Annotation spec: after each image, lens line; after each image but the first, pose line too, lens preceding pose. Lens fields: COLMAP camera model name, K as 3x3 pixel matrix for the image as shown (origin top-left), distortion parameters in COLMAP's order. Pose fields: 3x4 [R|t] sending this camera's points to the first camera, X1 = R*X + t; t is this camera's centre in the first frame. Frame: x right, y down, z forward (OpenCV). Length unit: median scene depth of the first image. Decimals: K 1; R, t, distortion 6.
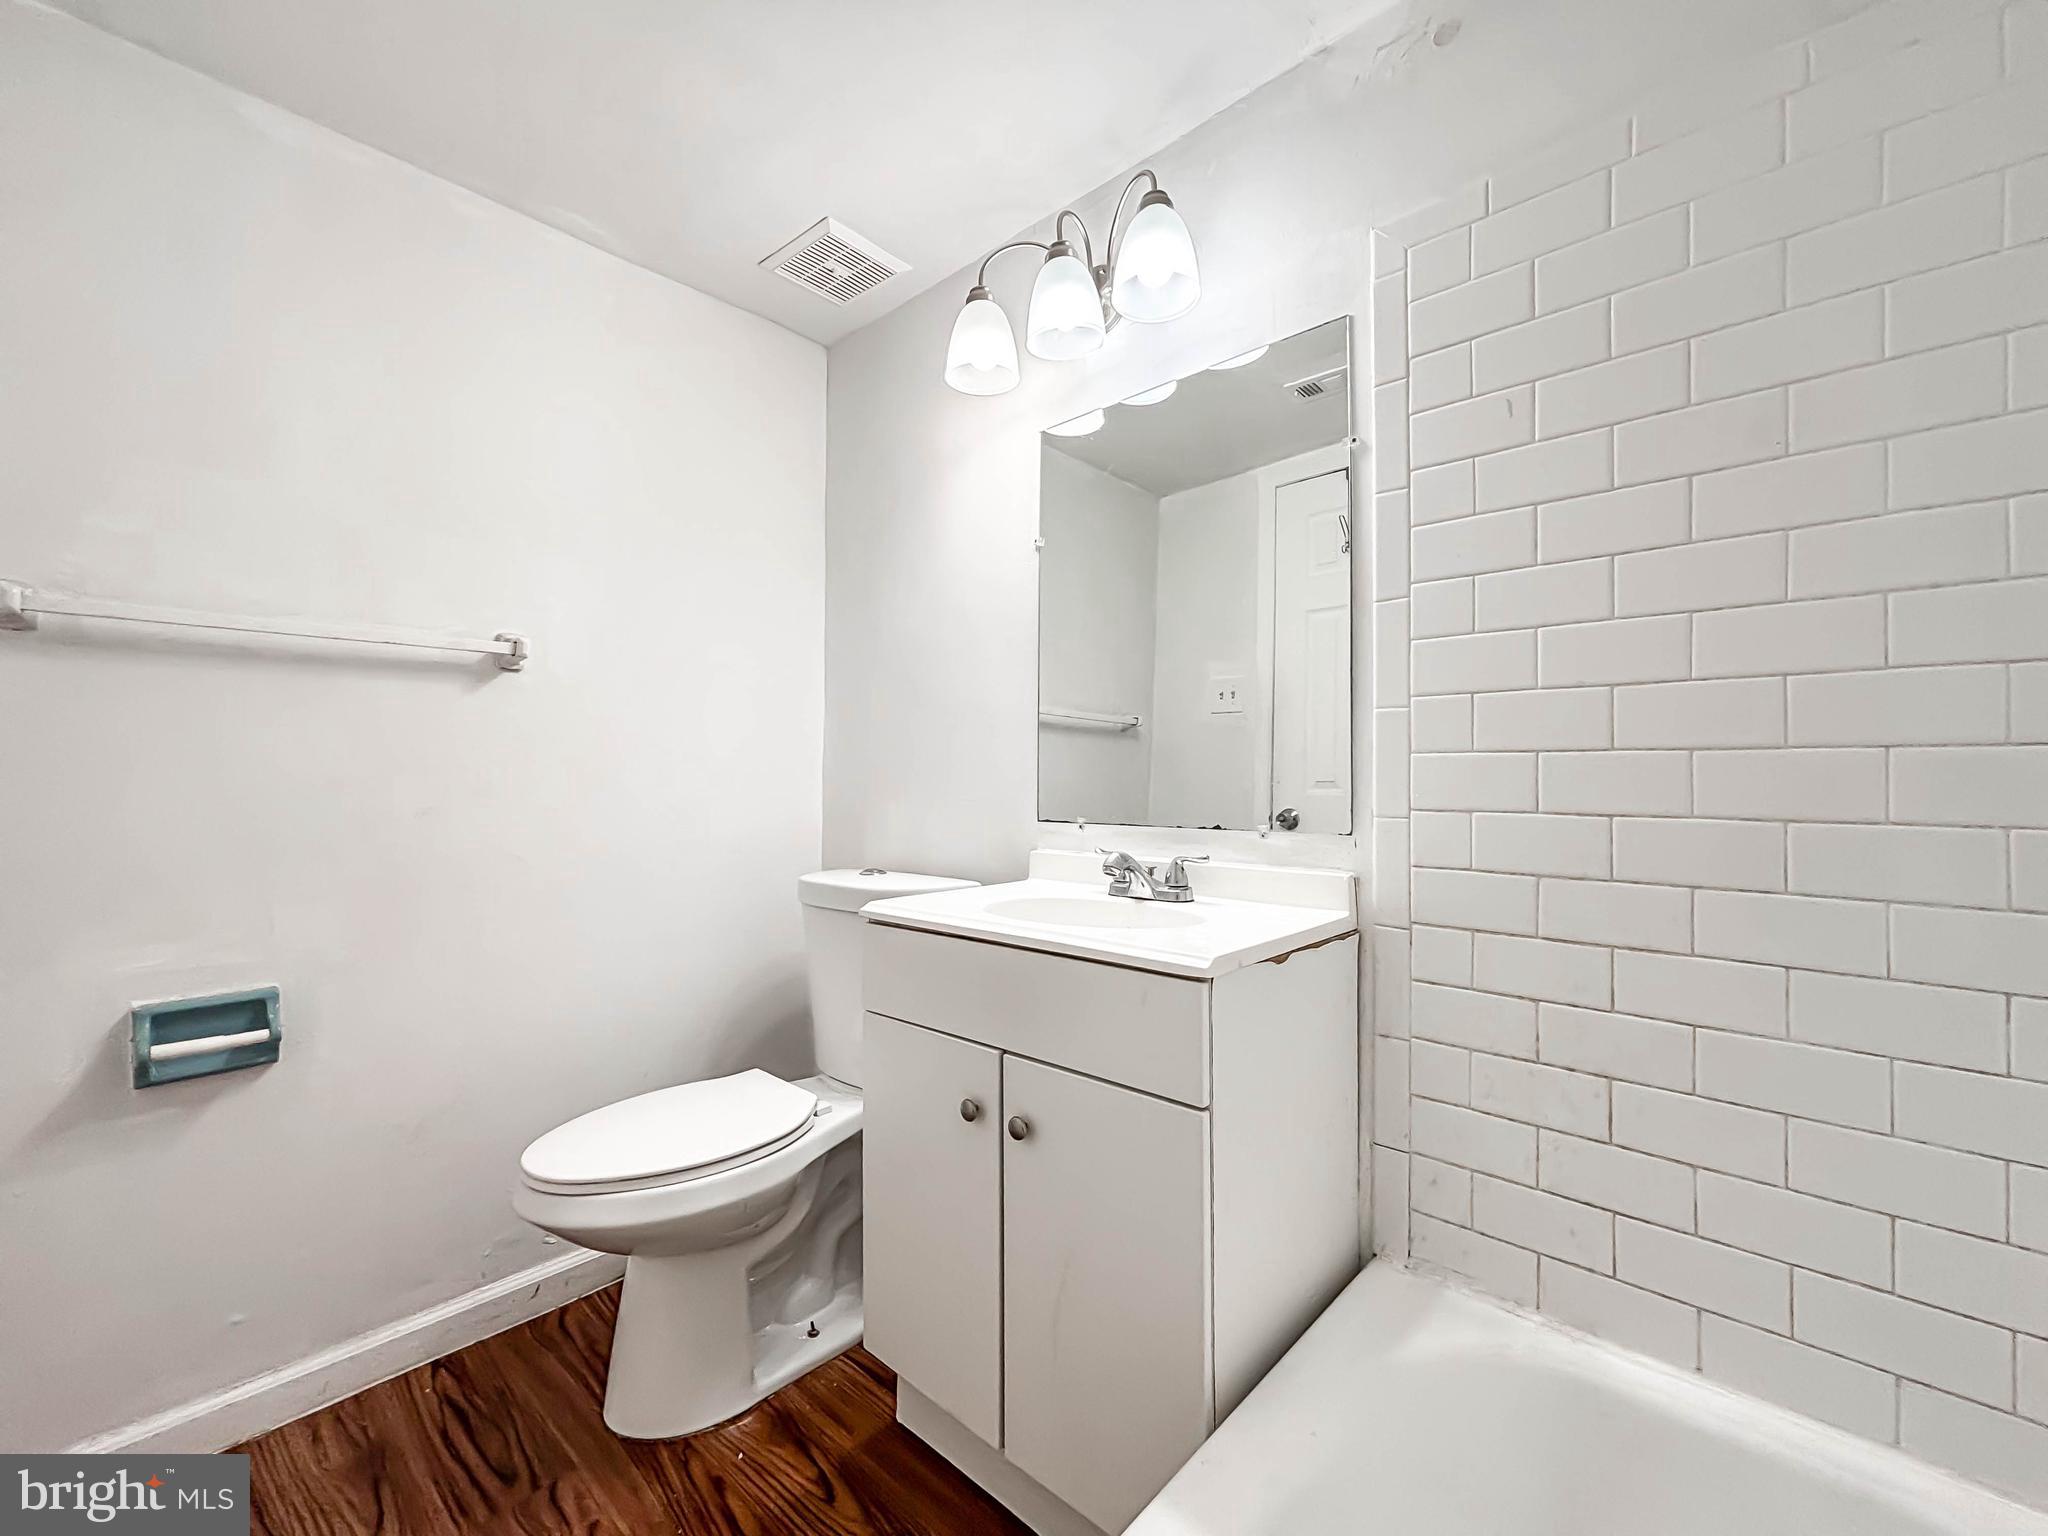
lens RADIAL K [[837.7, 0, 1024.0], [0, 837.7, 768.0], [0, 0, 1]] dist [-0.001691, 0.000370]
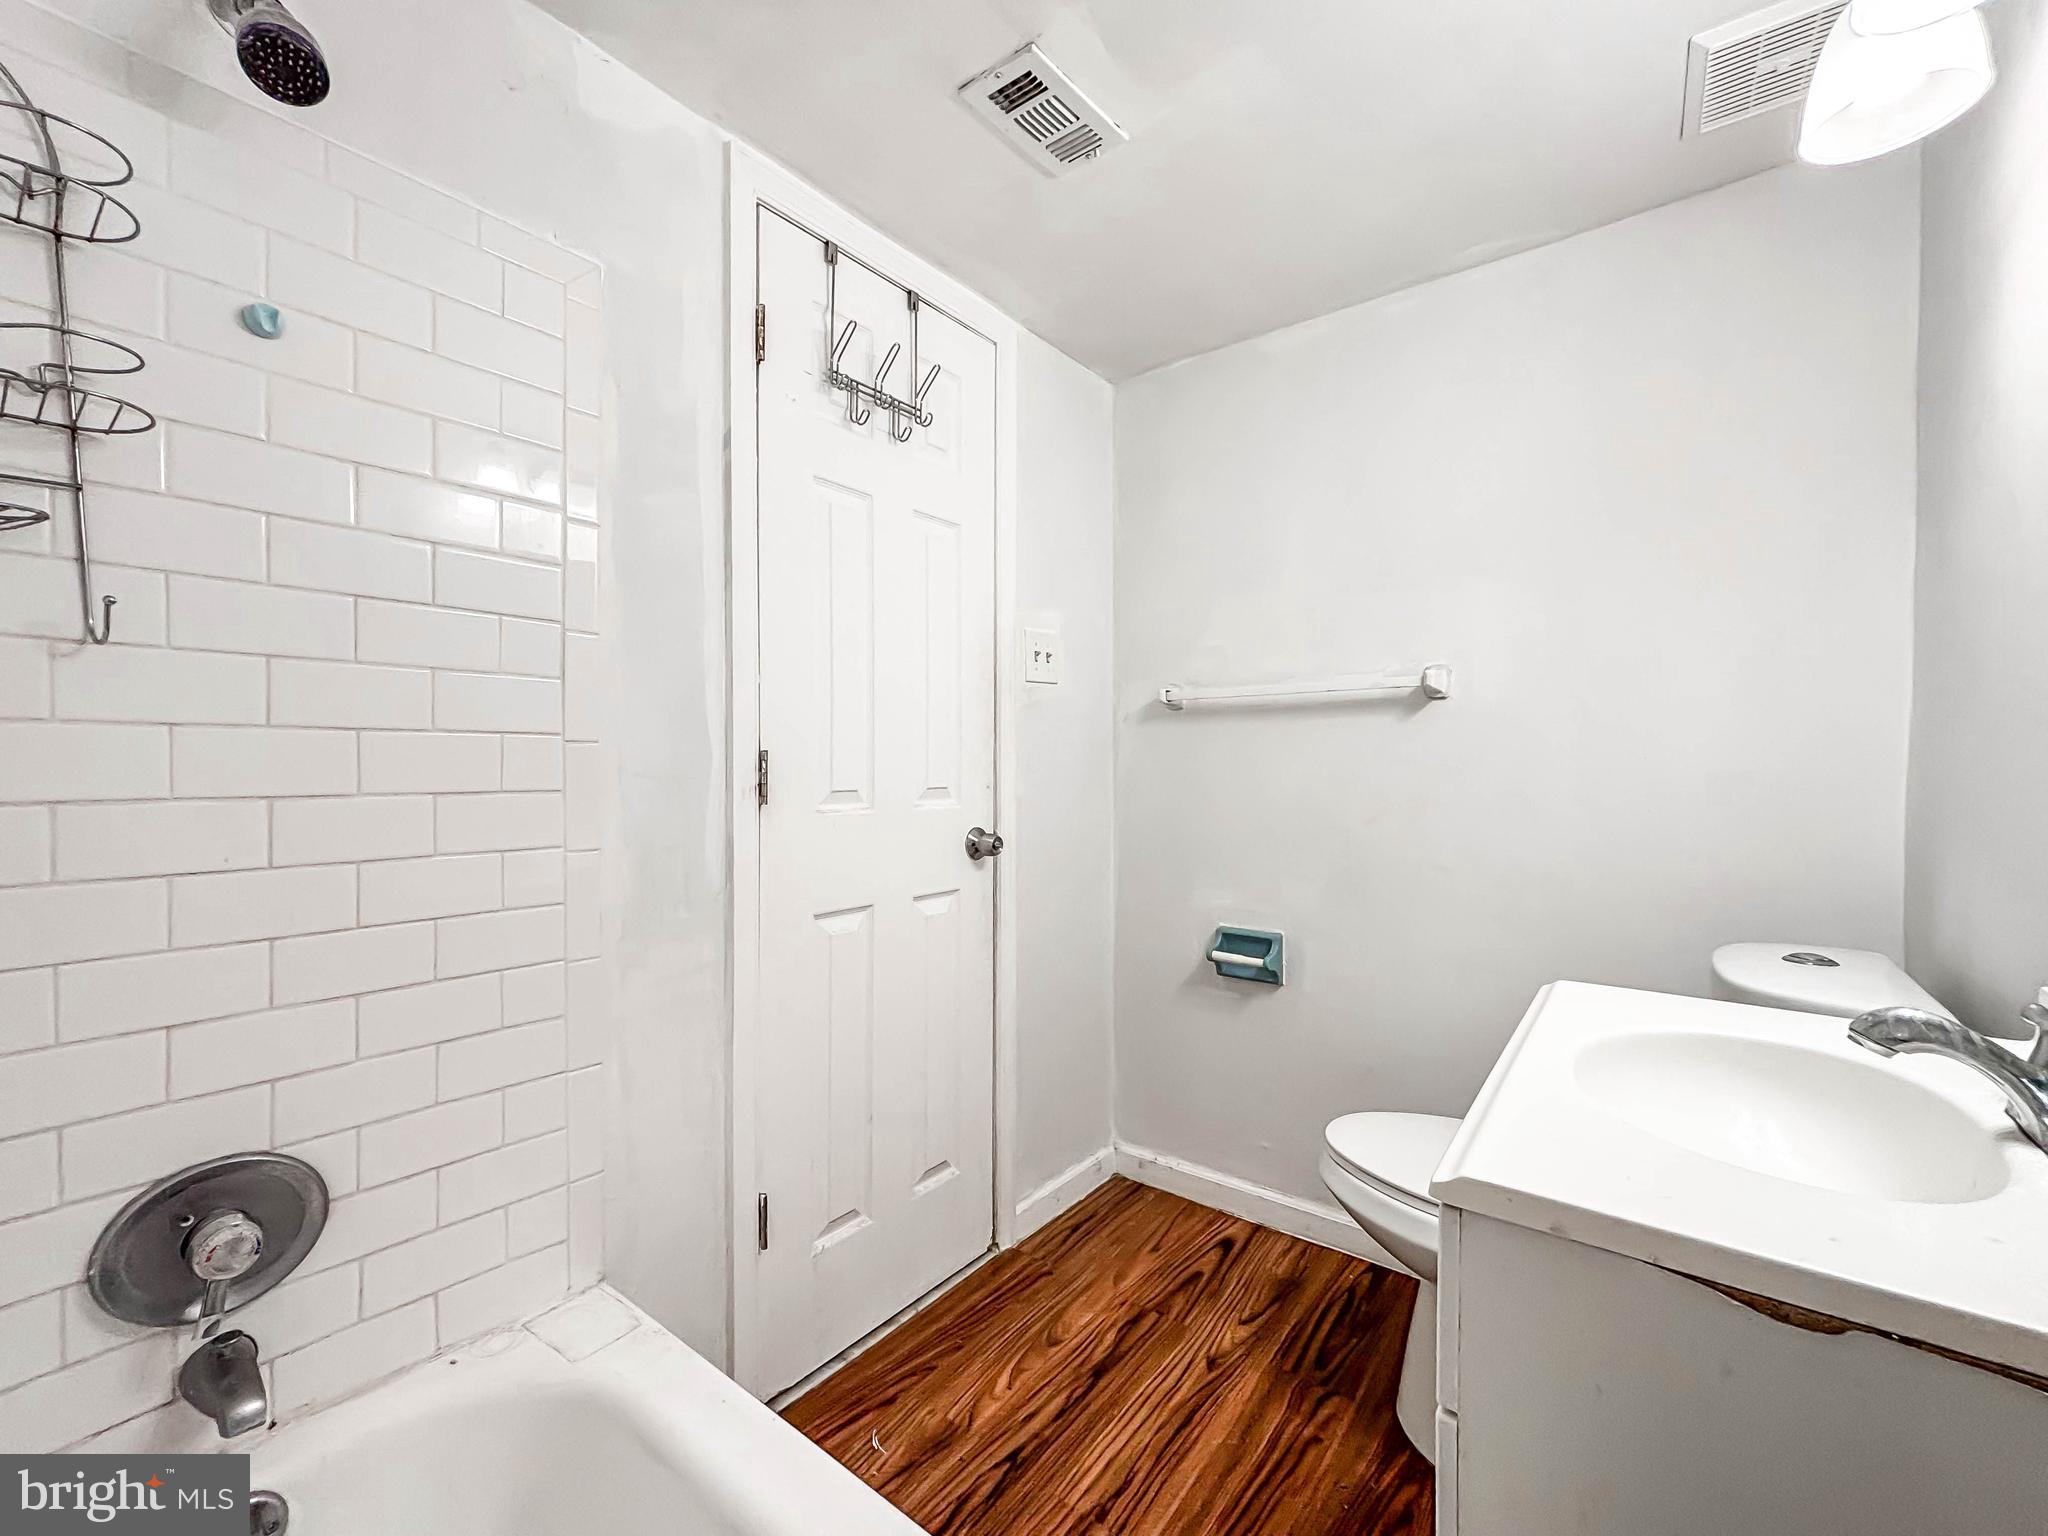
lens RADIAL K [[837.7, 0, 1024.0], [0, 837.7, 768.0], [0, 0, 1]] dist [-0.001691, 0.000370]
pose [[0.069497, 0.004294, -0.997573, 0.573490], [0.004662, 0.999978, 0.004629, -0.040792], [0.997571, -0.004973, 0.069475, 0.468862]]
